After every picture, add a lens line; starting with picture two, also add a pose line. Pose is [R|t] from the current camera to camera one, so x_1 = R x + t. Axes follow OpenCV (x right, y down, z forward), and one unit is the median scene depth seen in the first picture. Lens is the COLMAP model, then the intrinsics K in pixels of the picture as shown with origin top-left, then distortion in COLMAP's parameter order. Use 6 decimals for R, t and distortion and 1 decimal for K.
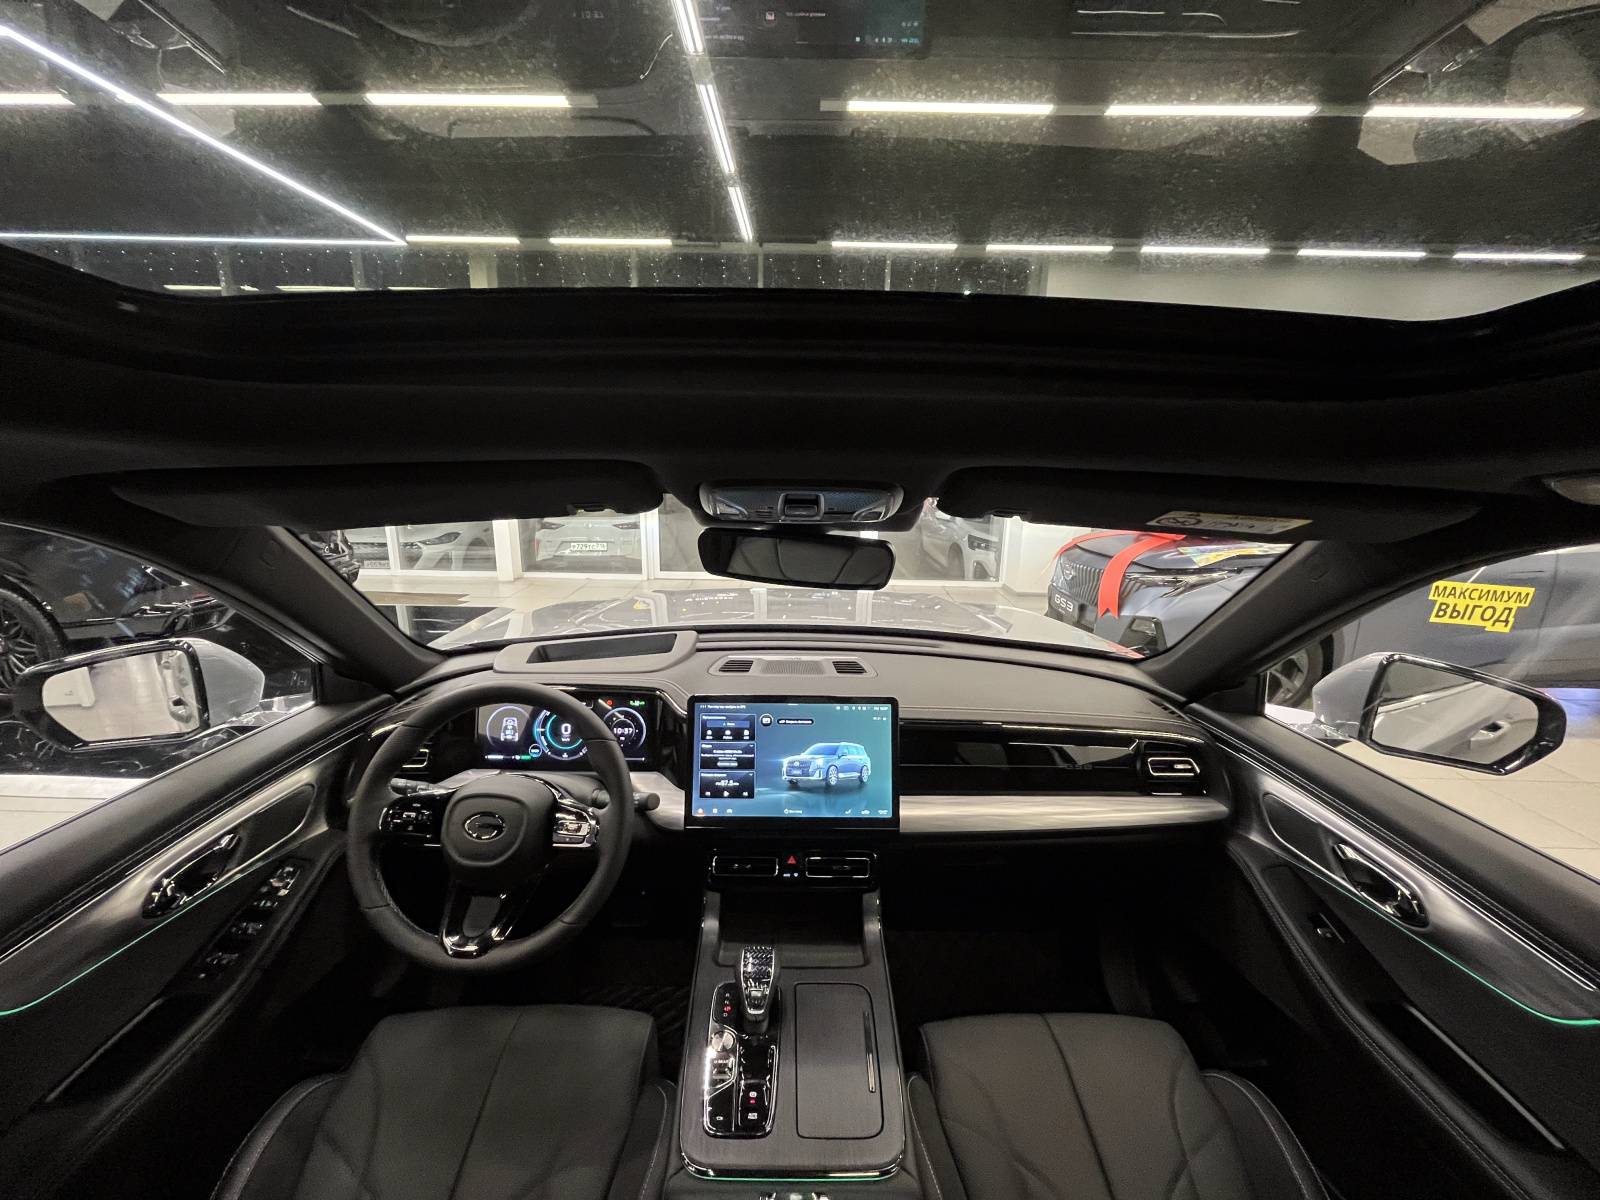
lens RADIAL K [[640.0, 0, 802.2], [0, 640.0, 601.2], [0, 0, 1]] dist [0.000652, 0.000986]
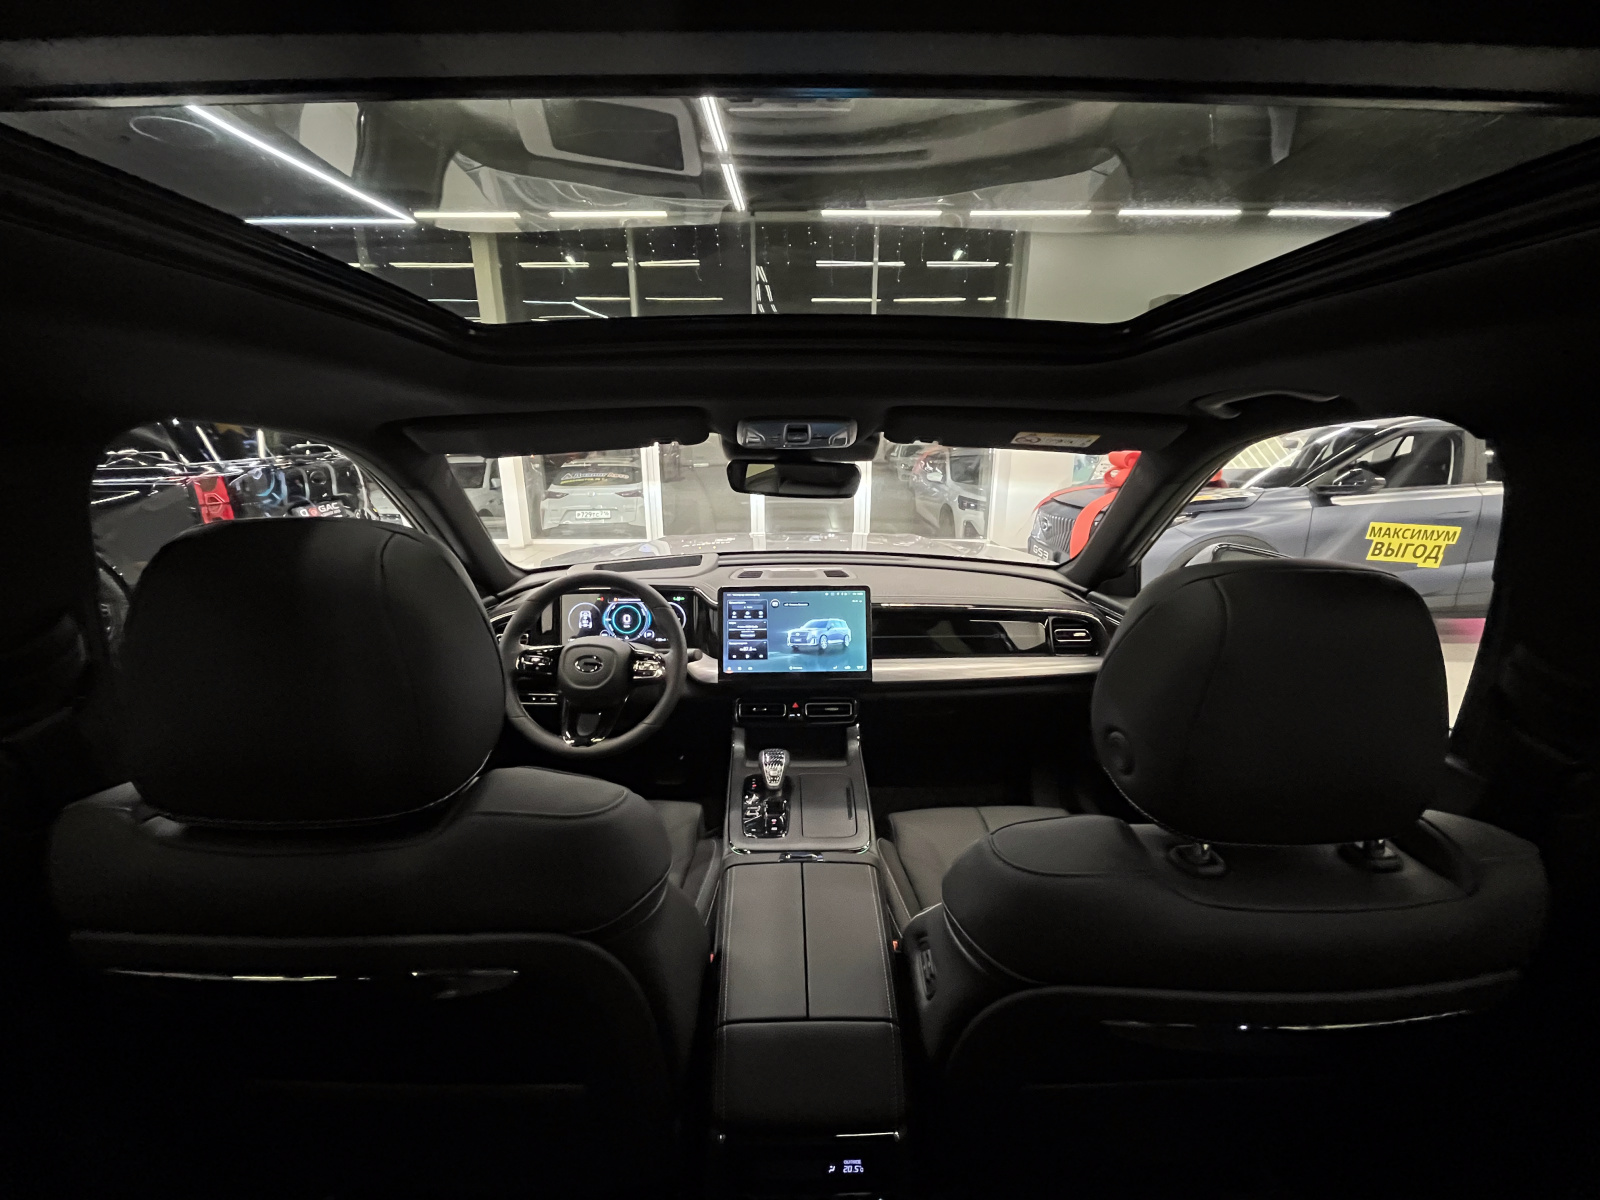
lens RADIAL K [[640.0, 0, 800.9], [0, 640.0, 603.1], [0, 0, 1]] dist [0.000652, 0.000986]
pose [[0.999801, -0.019952, 0.000696, -0.000993], [0.019893, 0.998553, 0.049967, 0.112446], [-0.001692, -0.049943, 0.998751, -0.372999]]
